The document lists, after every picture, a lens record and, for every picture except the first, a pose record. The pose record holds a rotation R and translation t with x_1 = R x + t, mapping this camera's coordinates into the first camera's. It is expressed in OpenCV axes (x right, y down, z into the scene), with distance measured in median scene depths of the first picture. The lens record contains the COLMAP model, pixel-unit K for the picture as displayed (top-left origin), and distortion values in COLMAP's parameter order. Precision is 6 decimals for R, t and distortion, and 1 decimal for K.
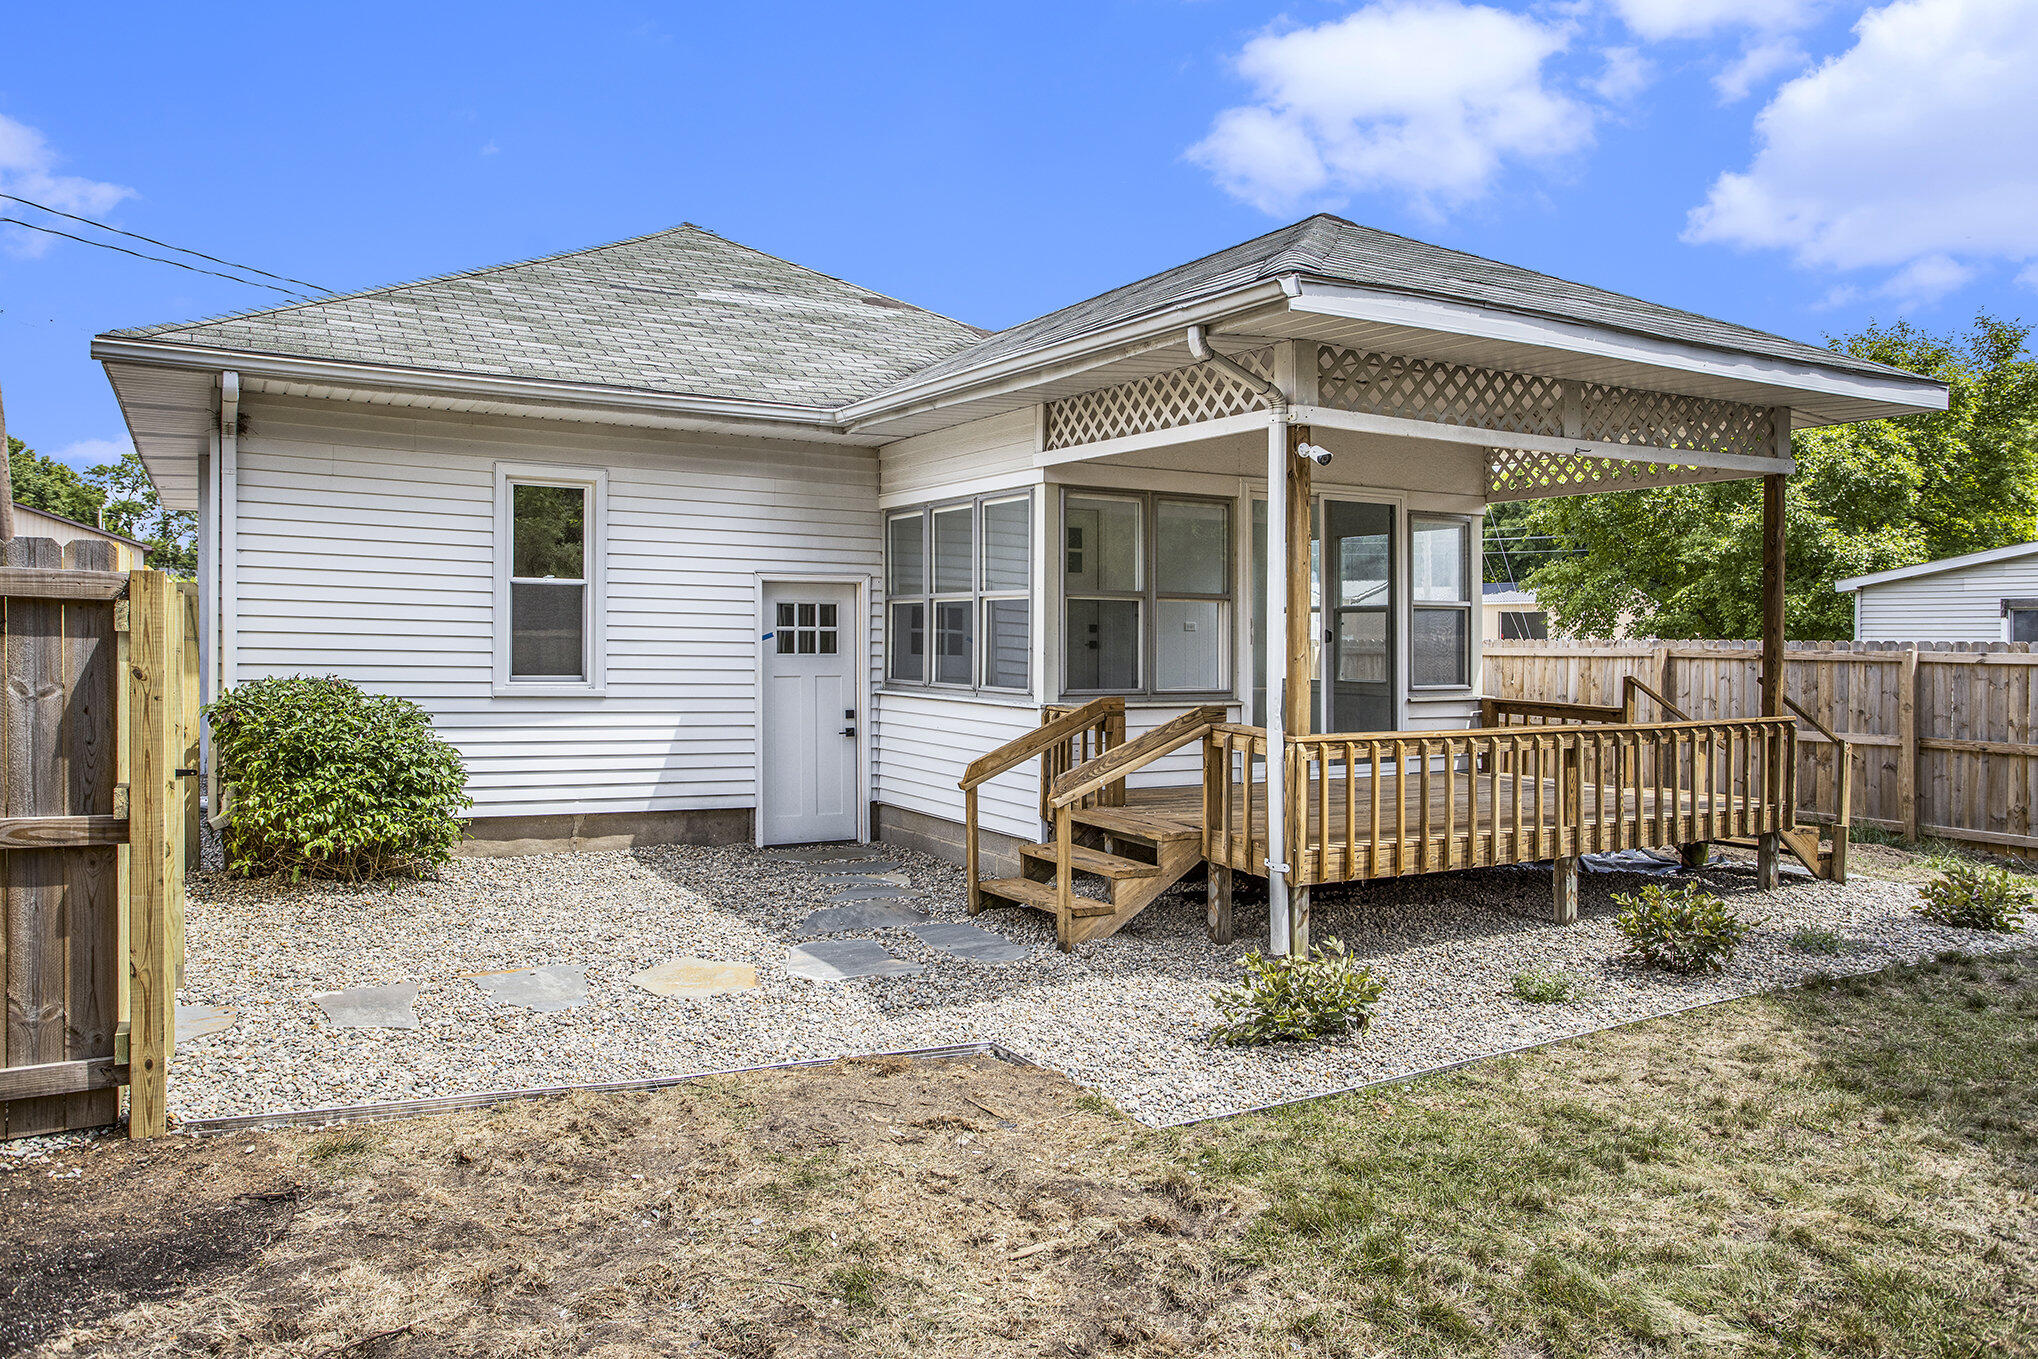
lens RADIAL K [[1386.3, 0, 1007.3], [0, 1386.3, 644.2], [0, 0, 1]] dist [-0.002202, -0.001335]
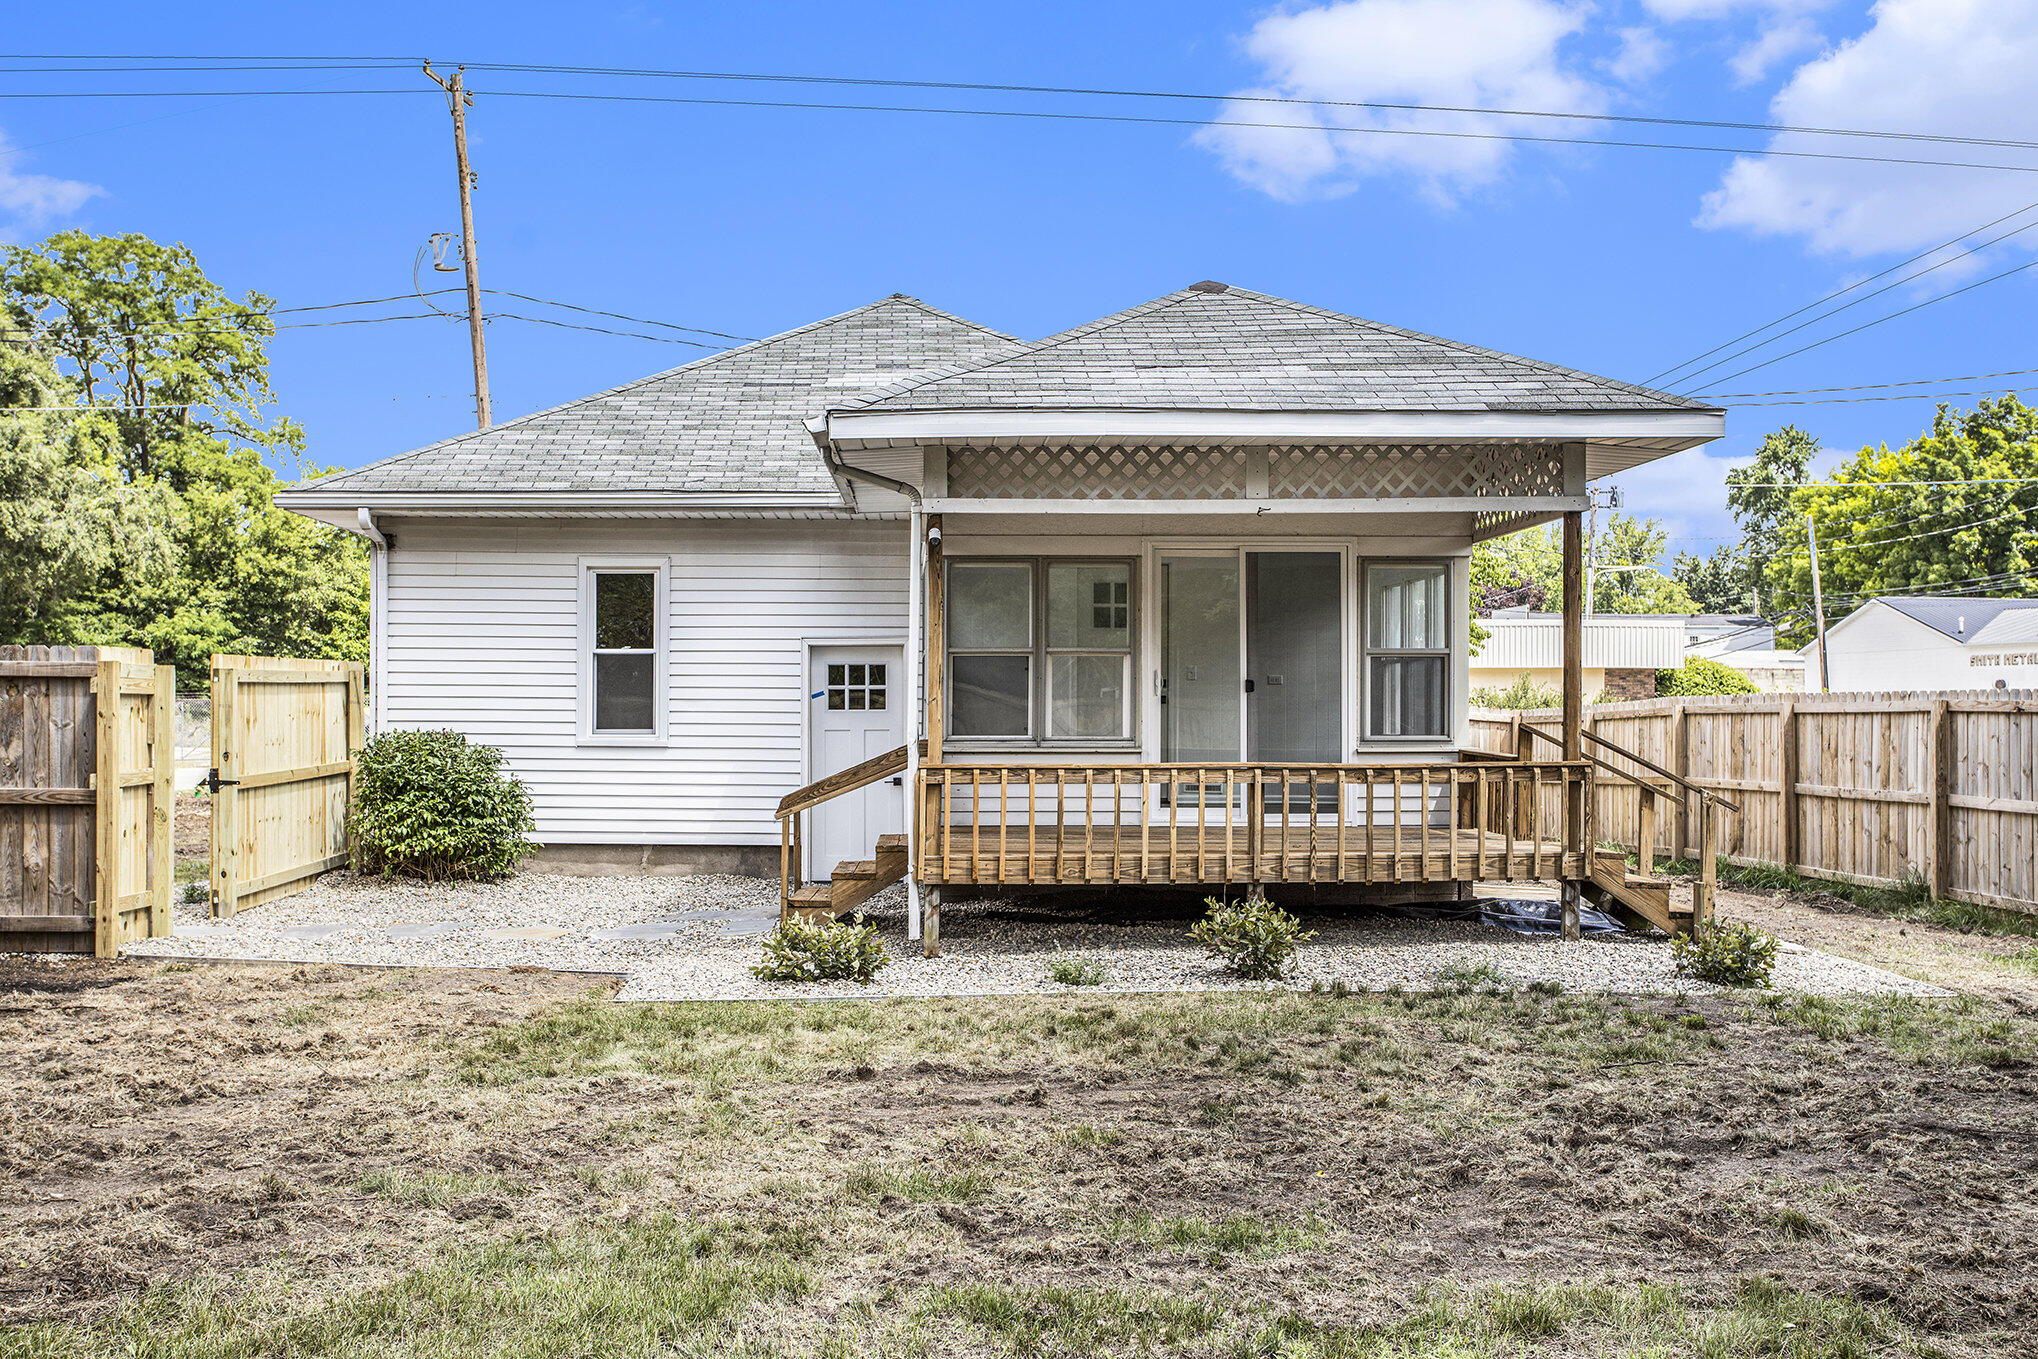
lens RADIAL K [[1907.7, 0, 1019.0], [0, 1907.7, 679.5], [0, 0, 1]] dist [-0.008267, -0.006295]
pose [[0.895878, -0.018766, -0.443904, 0.720527], [0.010444, 0.999721, -0.021185, 0.018105], [0.444177, 0.014343, 0.895824, -0.340689]]
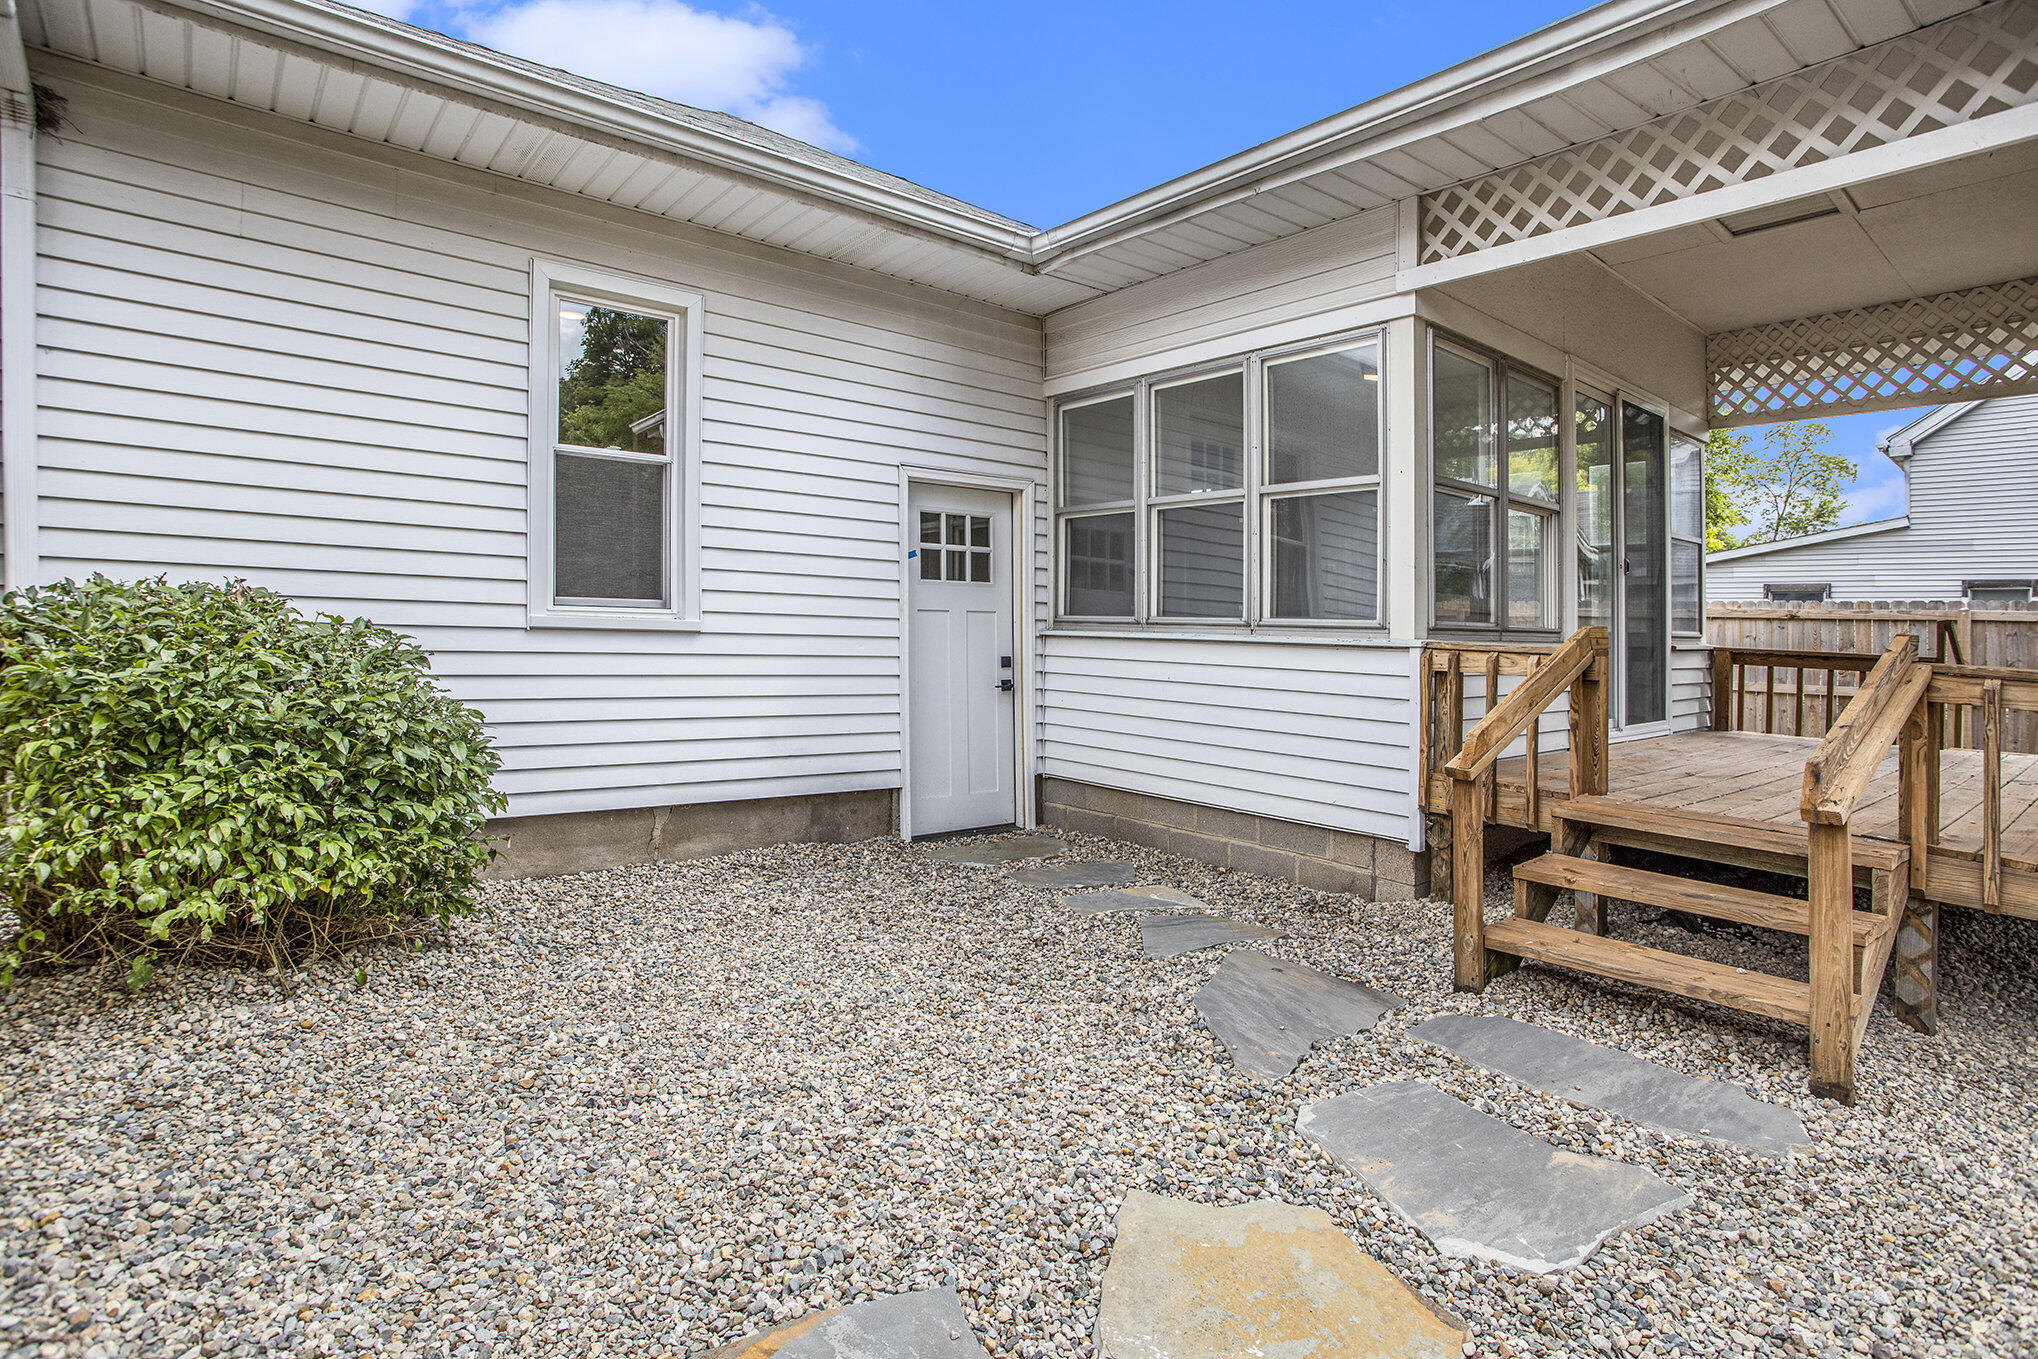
lens RADIAL K [[1038.4, 0, 1066.8], [0, 1038.4, 655.6], [0, 0, 1]] dist [-0.048580, 0.019874]
pose [[0.982676, 0.003744, 0.185296, -0.211255], [-0.009034, 0.999575, 0.027713, 0.034709], [-0.185113, -0.028907, 0.982292, 0.482093]]
